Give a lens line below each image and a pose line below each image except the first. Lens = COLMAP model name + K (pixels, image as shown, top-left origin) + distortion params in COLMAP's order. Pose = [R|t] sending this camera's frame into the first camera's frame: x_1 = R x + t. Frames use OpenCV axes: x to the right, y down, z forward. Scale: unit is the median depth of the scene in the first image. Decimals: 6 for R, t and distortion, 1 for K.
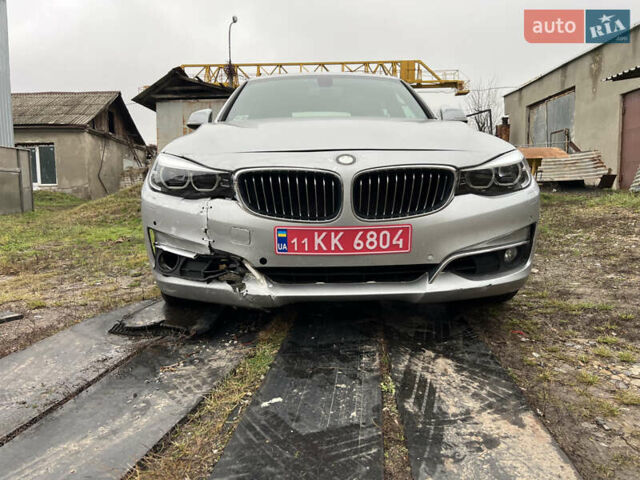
lens RADIAL K [[475.6, 0, 317.7], [0, 475.6, 242.1], [0, 0, 1]] dist [0.045448, -0.046772]
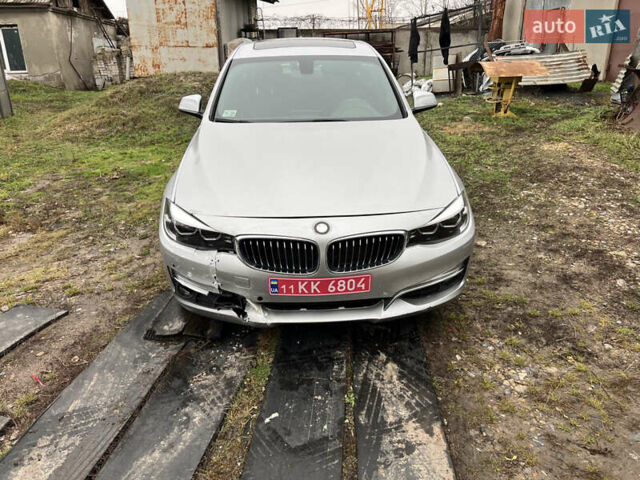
lens RADIAL K [[475.6, 0, 318.2], [0, 475.6, 239.1], [0, 0, 1]] dist [0.045448, -0.046772]
pose [[0.999497, -0.011427, 0.029577, 0.009884], [0.003440, 0.966382, 0.257087, -0.459817], [-0.031521, -0.256856, 0.965936, -0.245449]]
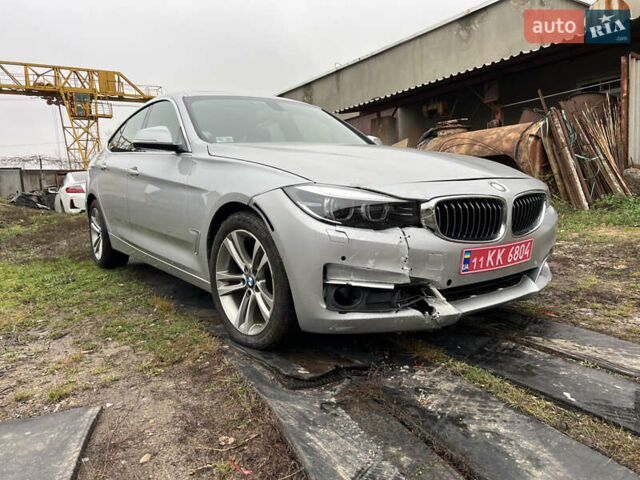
lens RADIAL K [[475.6, 0, 321.2], [0, 475.6, 240.6], [0, 0, 1]] dist [0.045448, -0.046772]
pose [[0.822668, -0.080632, 0.562775, -0.944947], [0.100679, 0.994908, -0.004627, -0.077664], [-0.559537, 0.060466, 0.826597, 0.265617]]
